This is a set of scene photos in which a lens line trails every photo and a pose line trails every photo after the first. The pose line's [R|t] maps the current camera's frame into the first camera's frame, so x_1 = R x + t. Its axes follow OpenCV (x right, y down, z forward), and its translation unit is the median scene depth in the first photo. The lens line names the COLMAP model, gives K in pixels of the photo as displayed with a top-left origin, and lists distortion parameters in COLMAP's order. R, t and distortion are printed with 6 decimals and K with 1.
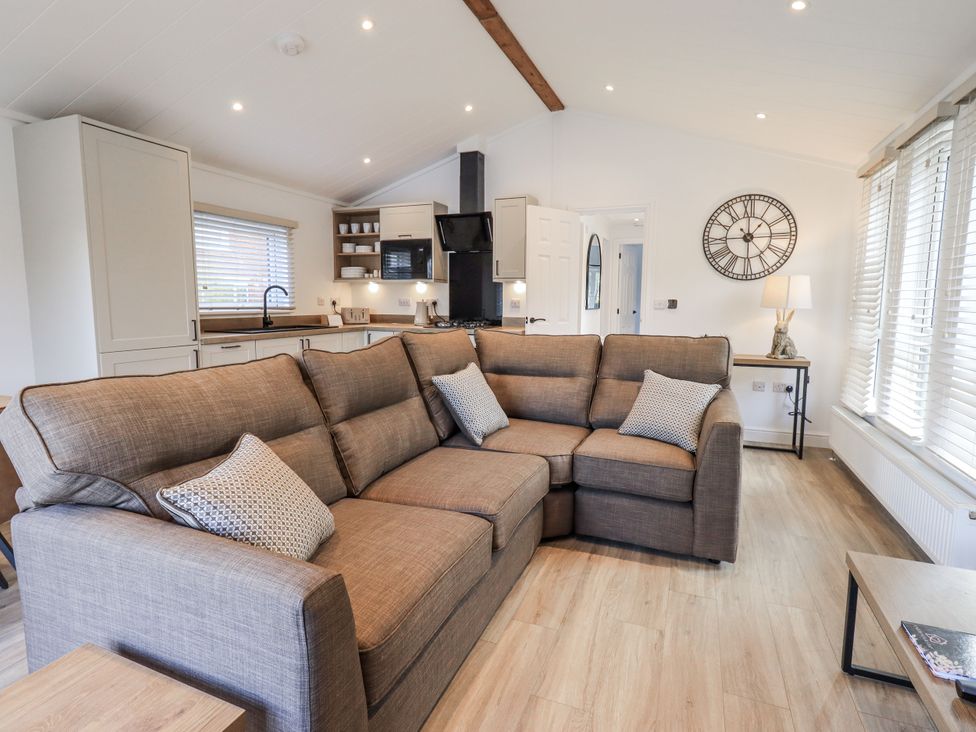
lens RADIAL K [[508.1, 0, 492.1], [0, 508.1, 356.3], [0, 0, 1]] dist [0.003410, -0.000526]
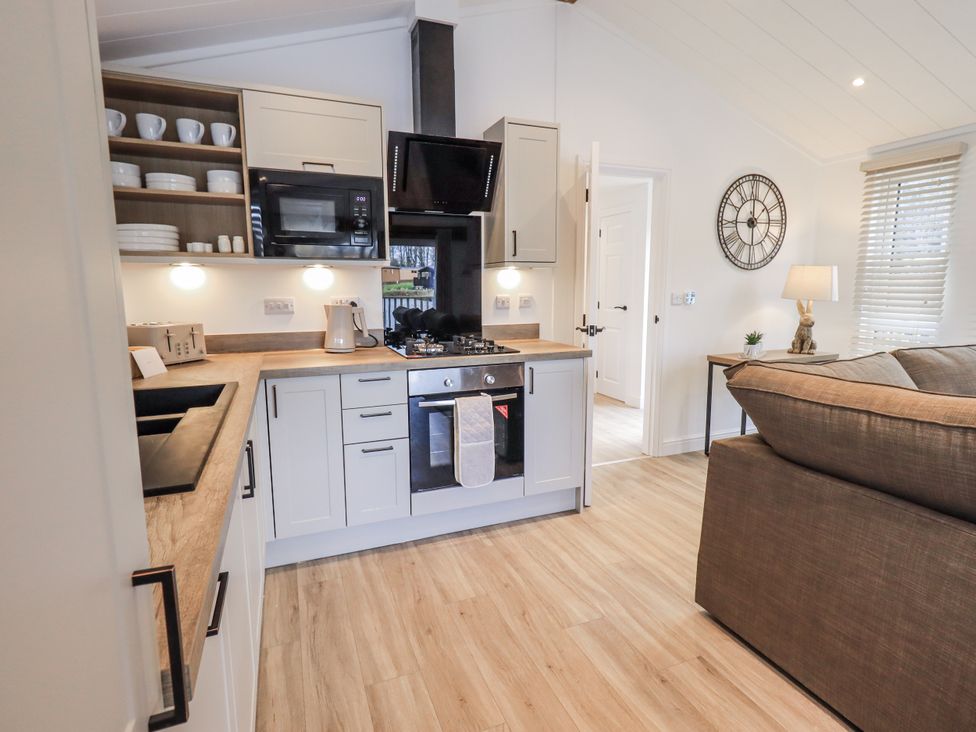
lens RADIAL K [[508.1, 0, 492.1], [0, 508.1, 356.3], [0, 0, 1]] dist [0.003410, -0.000526]
pose [[0.712363, -0.108645, 0.693350, -0.471521], [0.085461, 0.994021, 0.067954, -0.095730], [-0.696588, 0.010846, 0.717390, 0.661638]]
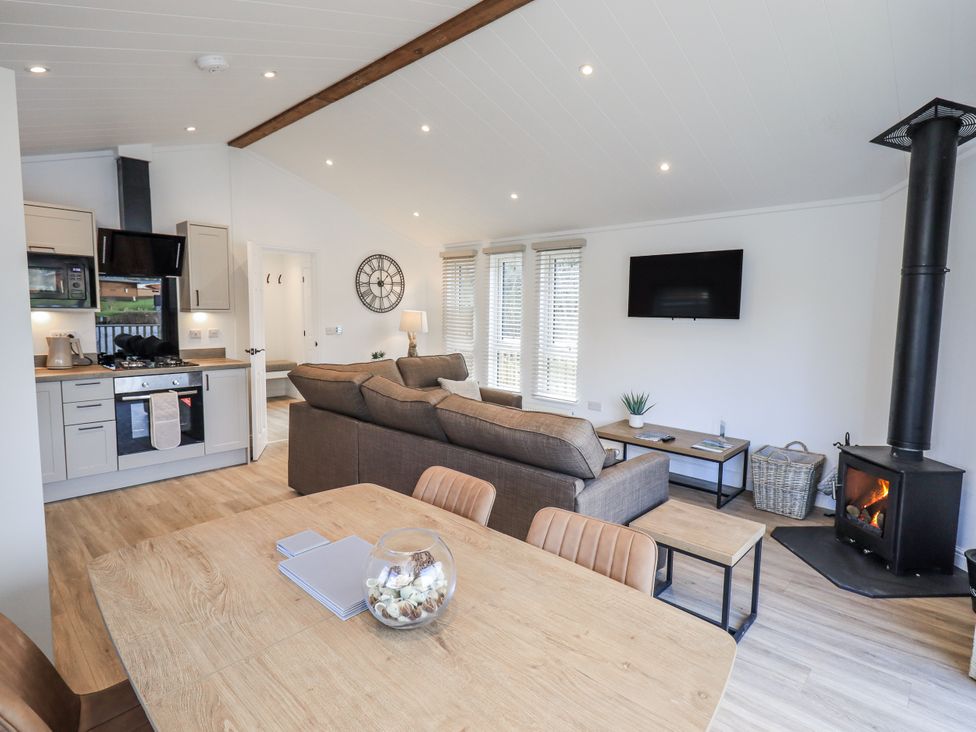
lens RADIAL K [[508.1, 0, 492.1], [0, 508.1, 356.3], [0, 0, 1]] dist [0.003410, -0.000526]
pose [[0.355543, -0.088121, 0.930496, -0.745158], [0.087603, 0.994305, 0.060691, -0.084627], [-0.930545, 0.059936, 0.361238, 0.183274]]
